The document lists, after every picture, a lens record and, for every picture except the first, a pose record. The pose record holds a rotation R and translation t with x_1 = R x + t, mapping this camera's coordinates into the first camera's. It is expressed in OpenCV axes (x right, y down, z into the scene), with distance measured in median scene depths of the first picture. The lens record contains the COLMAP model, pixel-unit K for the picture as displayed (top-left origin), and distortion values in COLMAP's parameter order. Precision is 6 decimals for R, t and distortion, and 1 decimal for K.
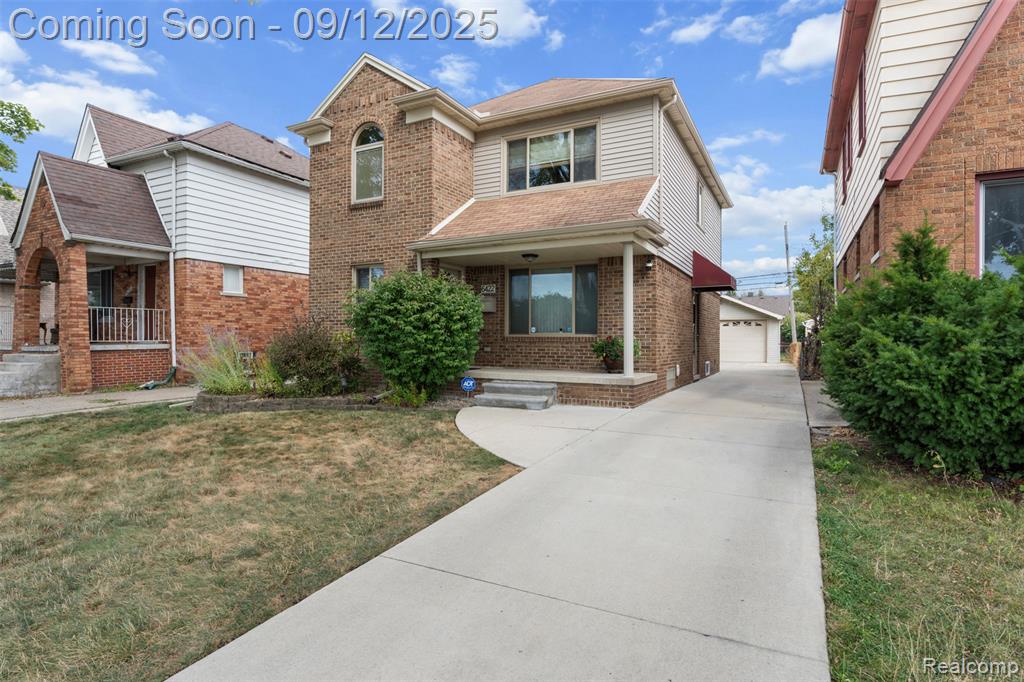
lens RADIAL K [[536.9, 0, 512.0], [0, 536.9, 341.0], [0, 0, 1]] dist [-0.004699, -0.000364]
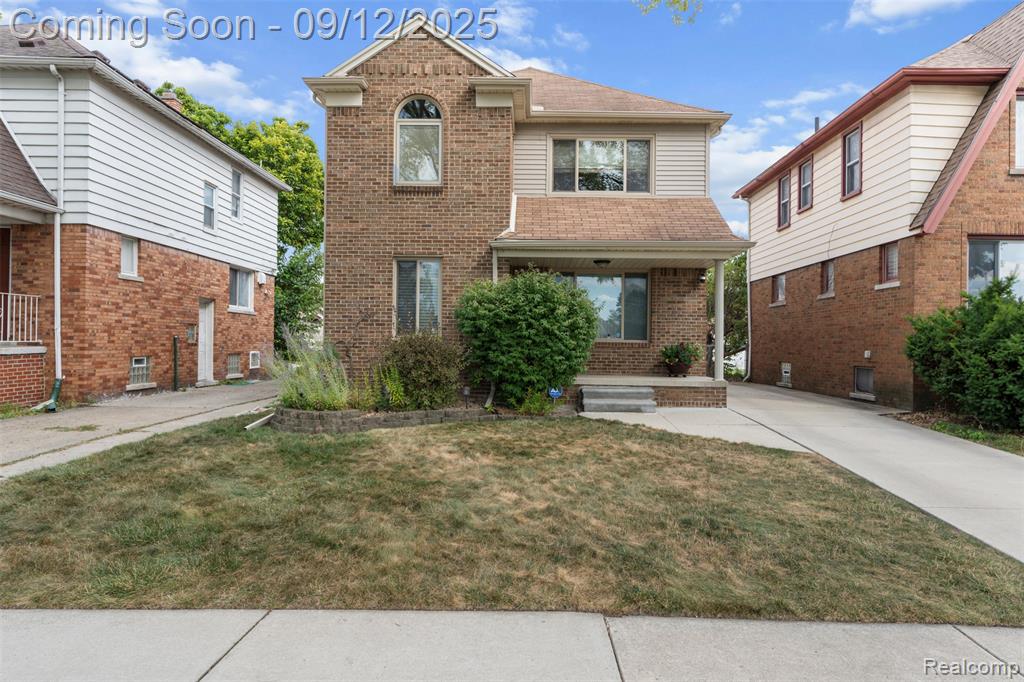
lens RADIAL K [[648.8, 0, 512.0], [0, 648.8, 341.0], [0, 0, 1]] dist [-0.000741, -0.000462]
pose [[0.894565, 0.009491, 0.446837, -0.595636], [-0.008263, 0.999955, -0.004697, -0.002781], [-0.446862, 0.000509, 0.894603, -0.010932]]
